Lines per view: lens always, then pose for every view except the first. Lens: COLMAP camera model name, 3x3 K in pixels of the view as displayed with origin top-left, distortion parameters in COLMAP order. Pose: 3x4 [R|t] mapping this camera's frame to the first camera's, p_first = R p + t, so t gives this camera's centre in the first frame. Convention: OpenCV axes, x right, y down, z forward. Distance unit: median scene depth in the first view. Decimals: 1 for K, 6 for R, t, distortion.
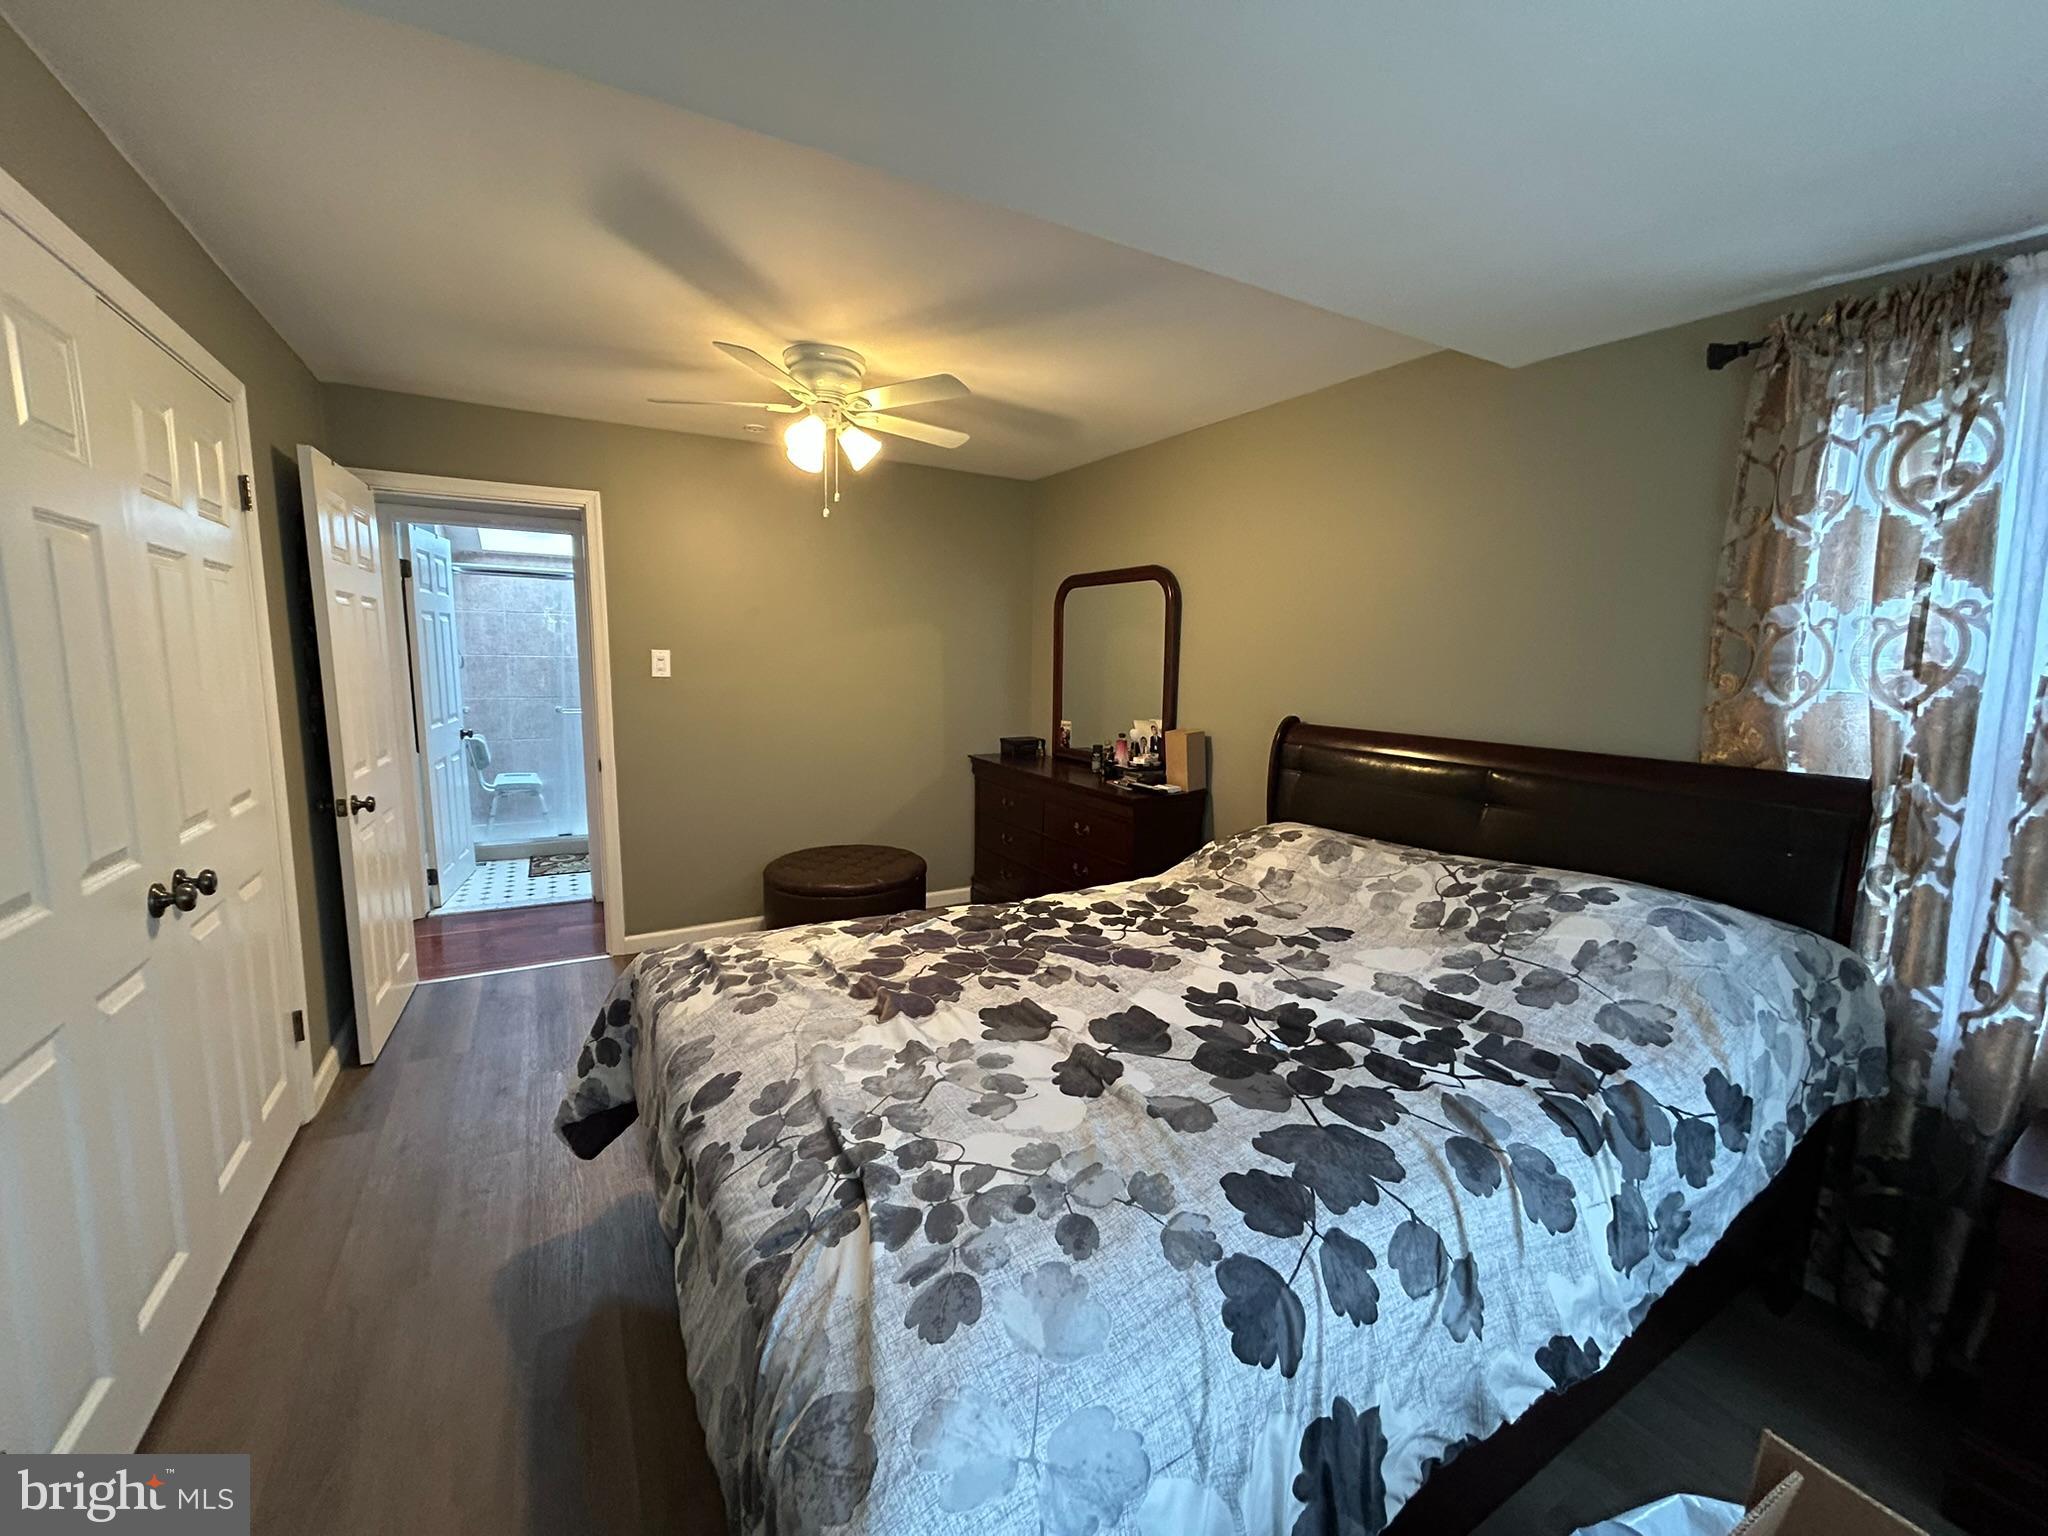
lens RADIAL K [[818.2, 0, 1023.5], [0, 818.2, 760.6], [0, 0, 1]] dist [0.000897, -0.002356]
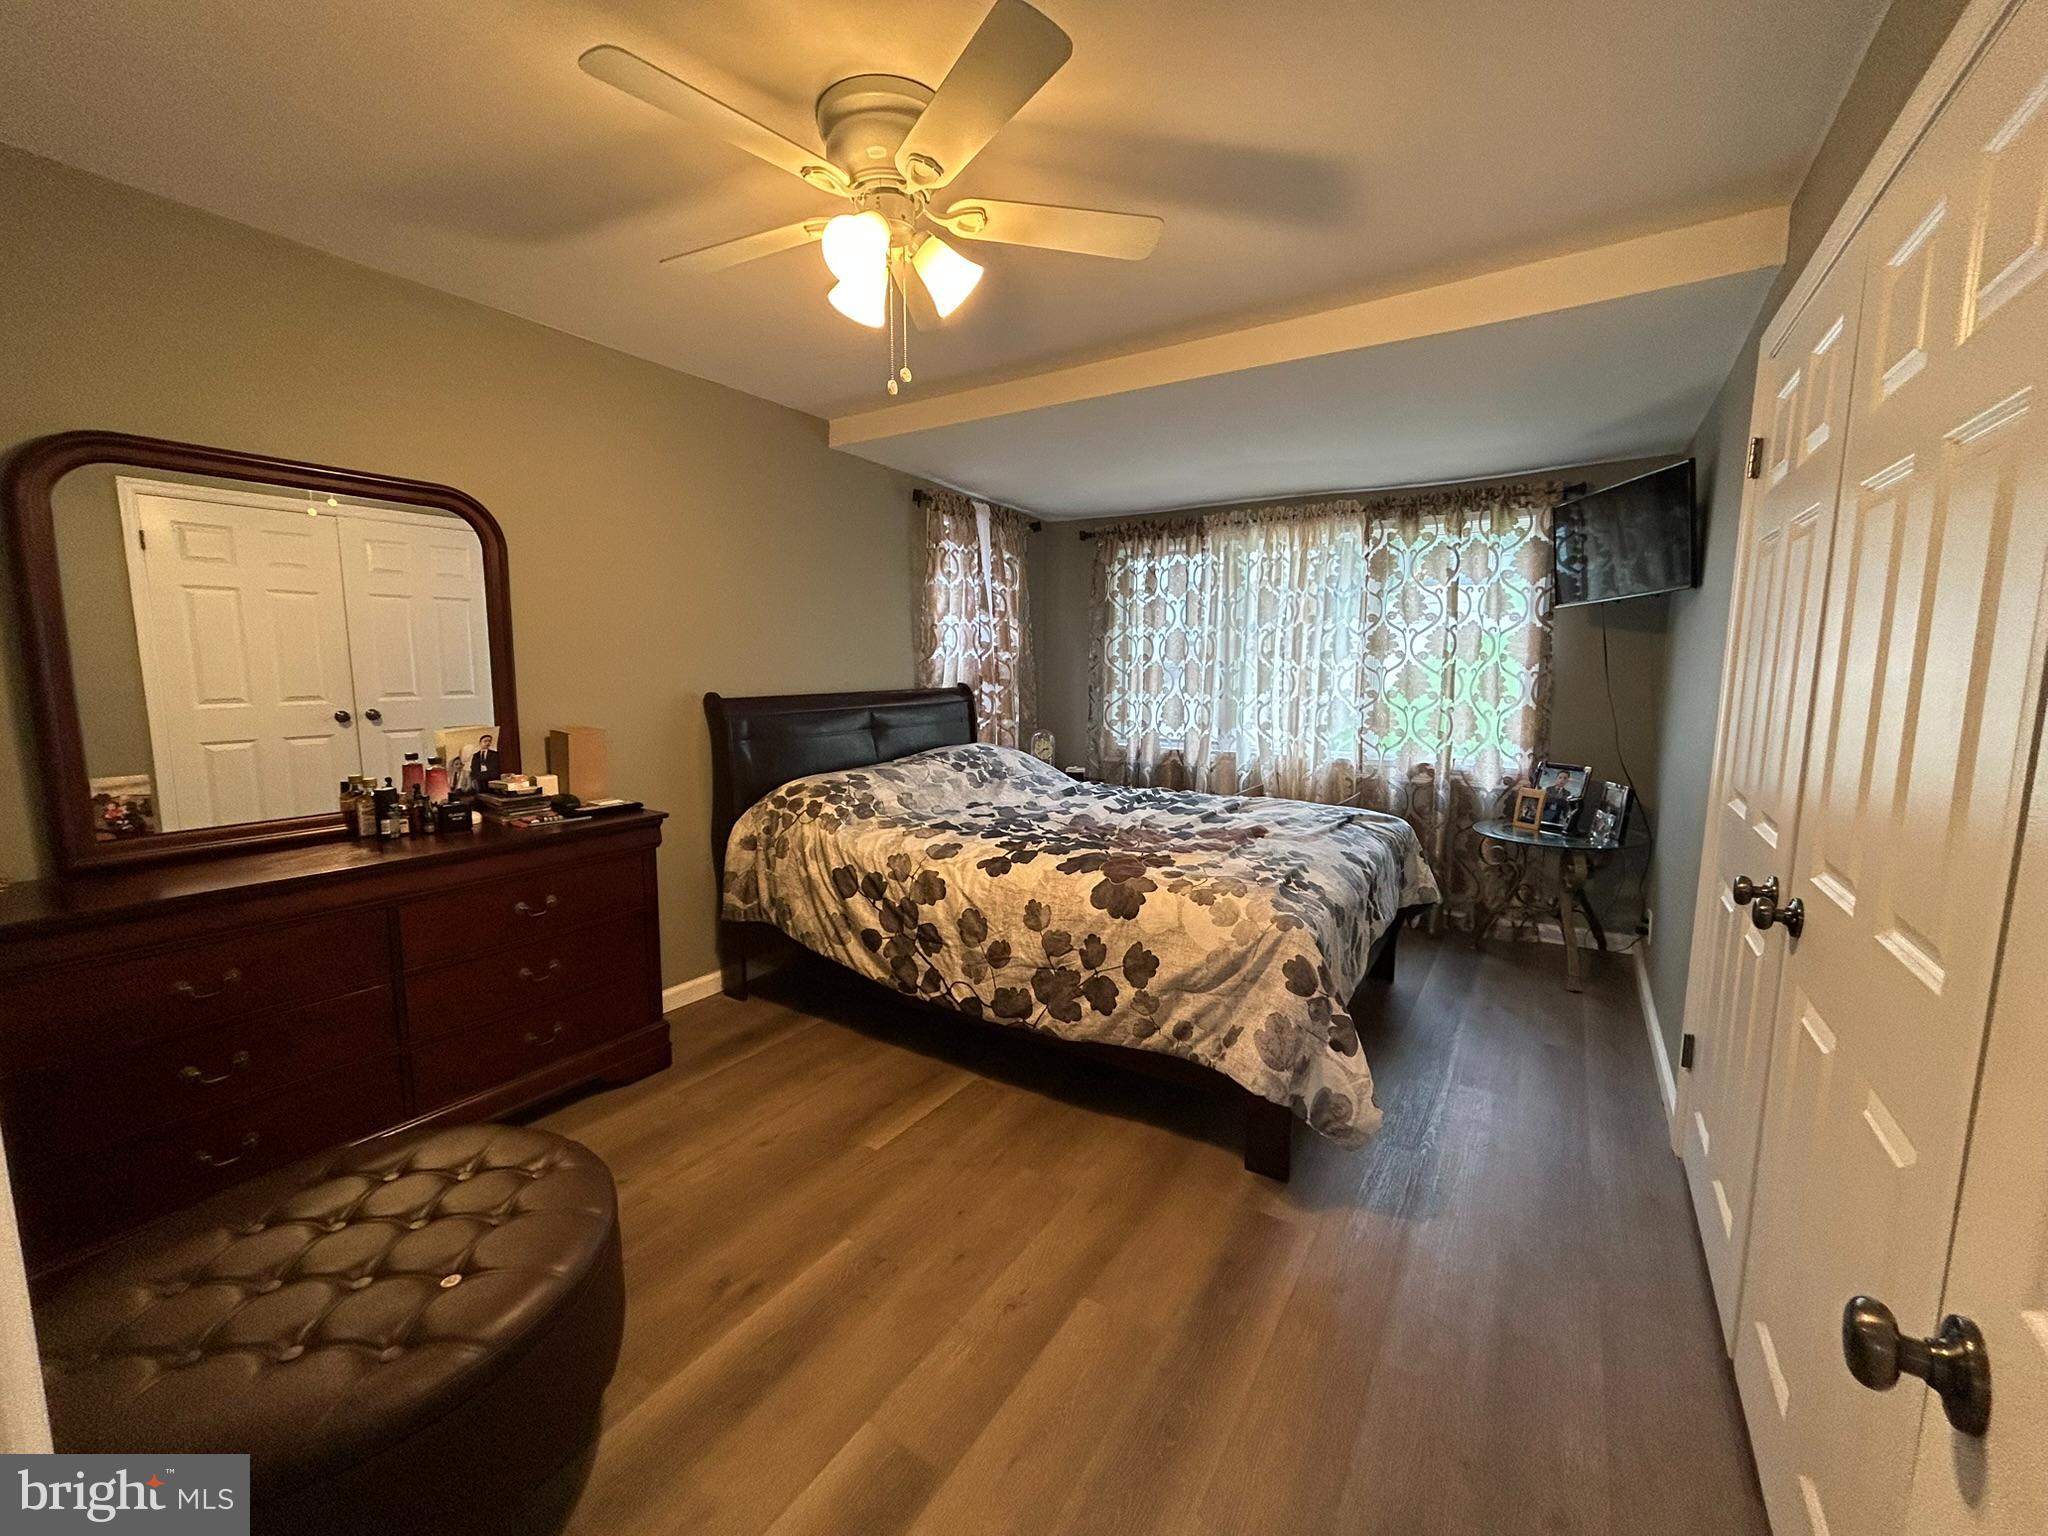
lens RADIAL K [[818.2, 0, 1023.5], [0, 818.2, 760.6], [0, 0, 1]] dist [0.000897, -0.002356]
pose [[-0.456919, -0.126540, 0.880462, -1.351202], [0.101449, 0.975958, 0.192911, -0.231466], [-0.883704, 0.177466, -0.433096, 1.969281]]
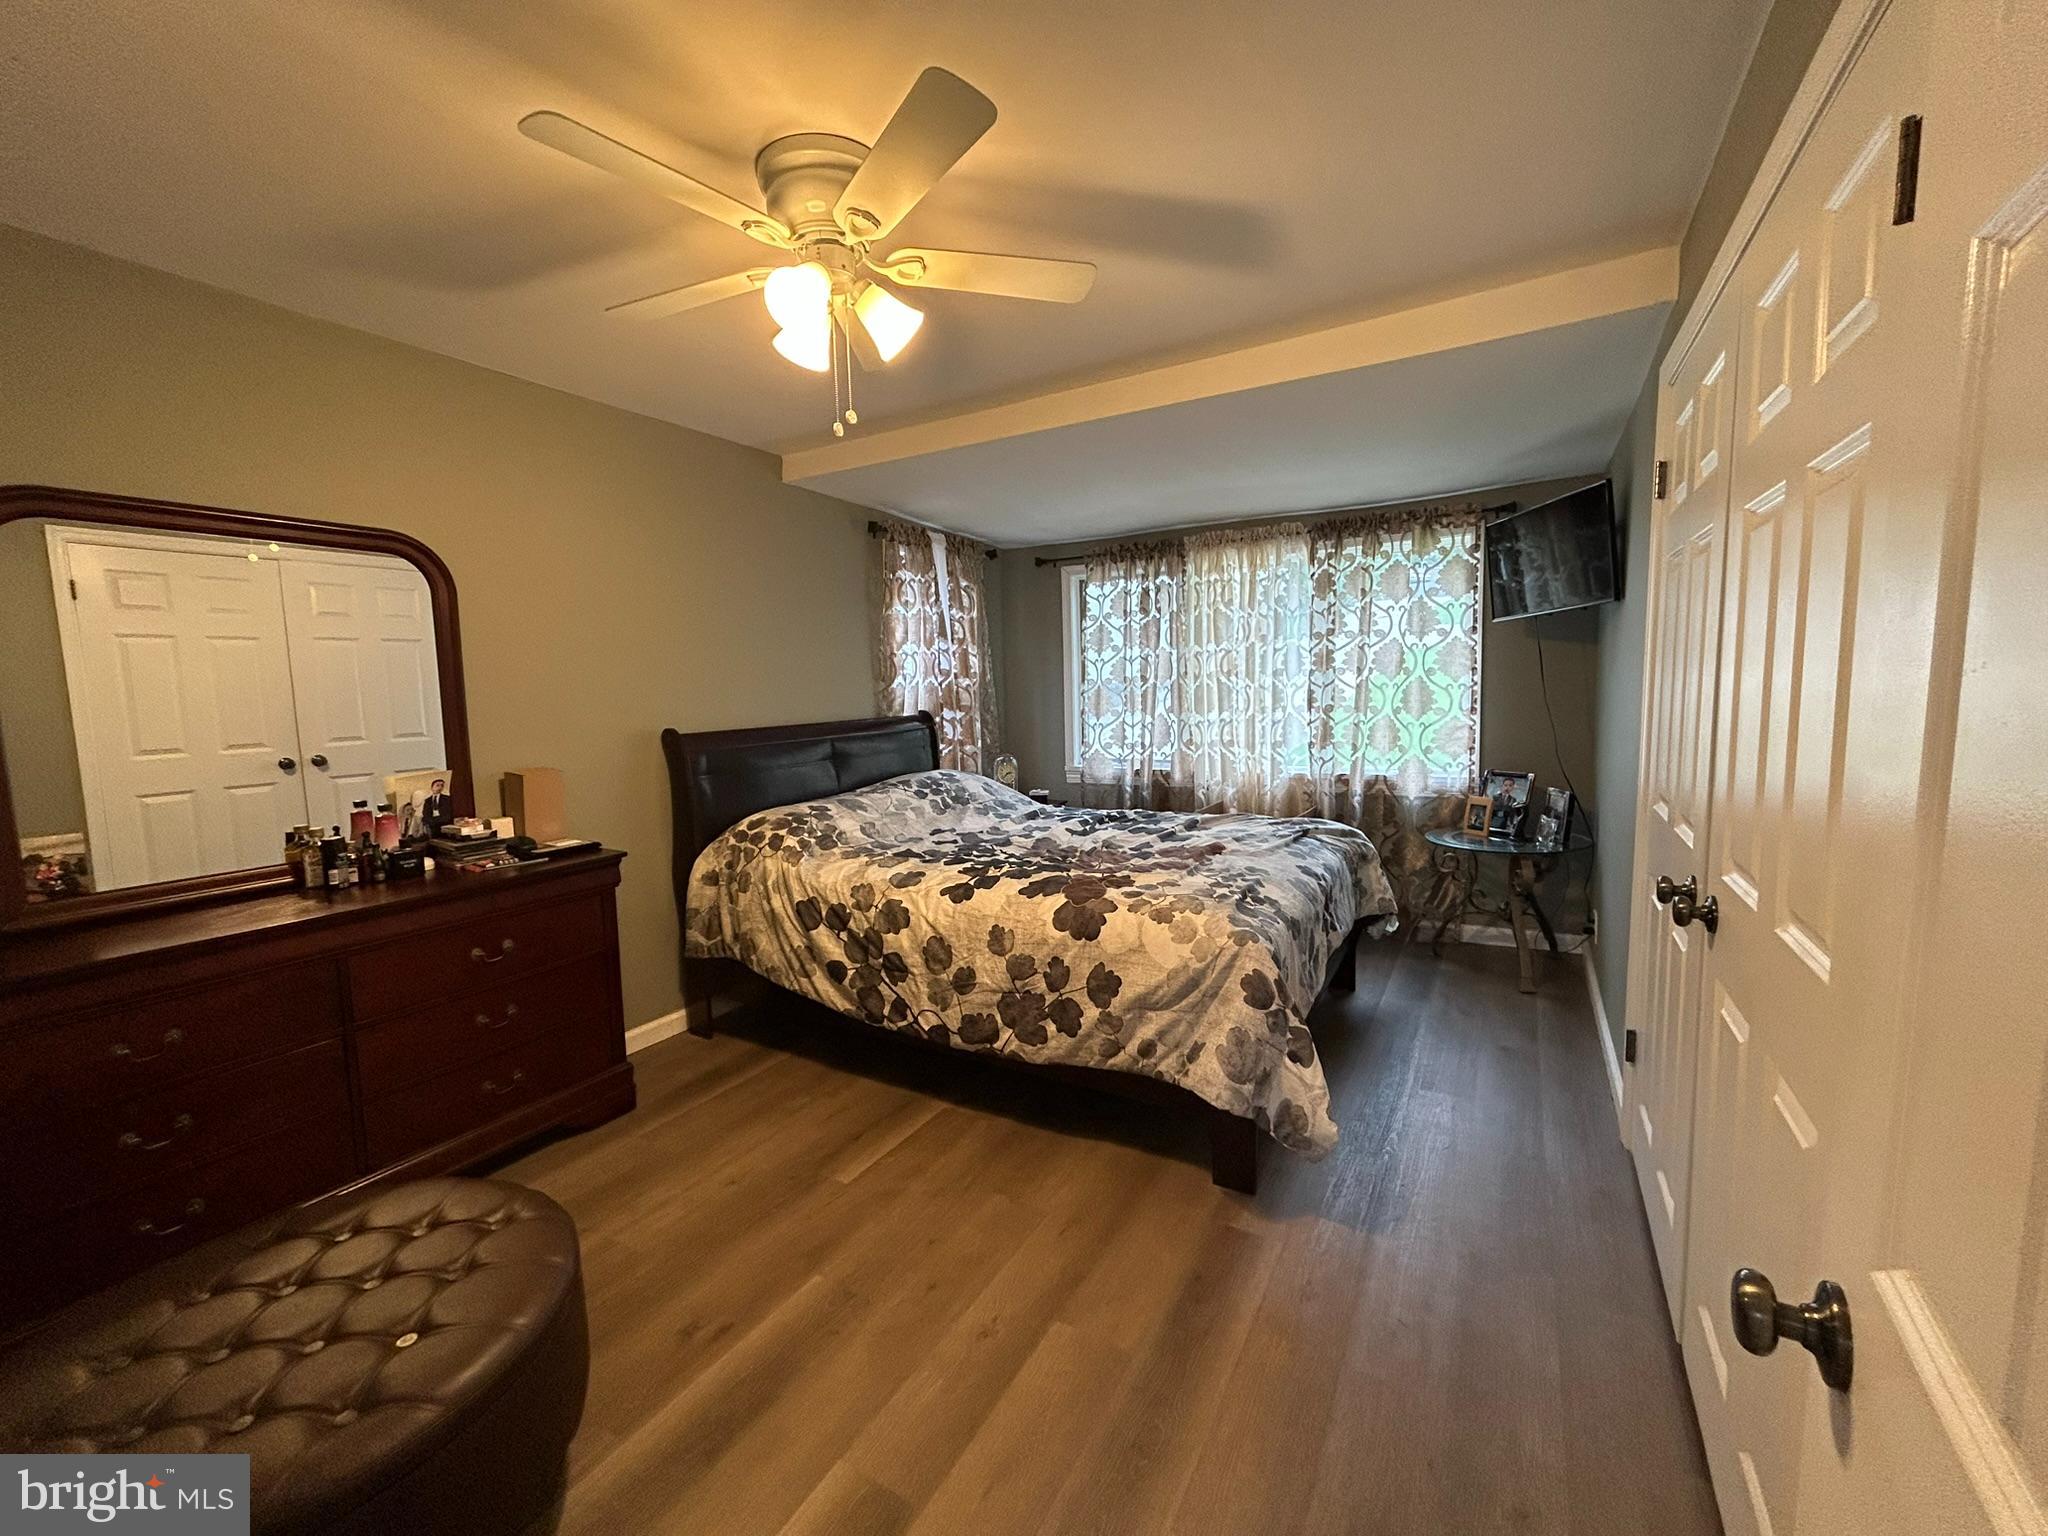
lens RADIAL K [[818.2, 0, 1023.5], [0, 818.2, 760.6], [0, 0, 1]] dist [0.000897, -0.002356]
pose [[-0.494259, -0.087119, 0.864938, -1.377122], [0.126704, 0.977121, 0.170822, -0.239938], [-0.860031, 0.194022, -0.471912, 1.961825]]
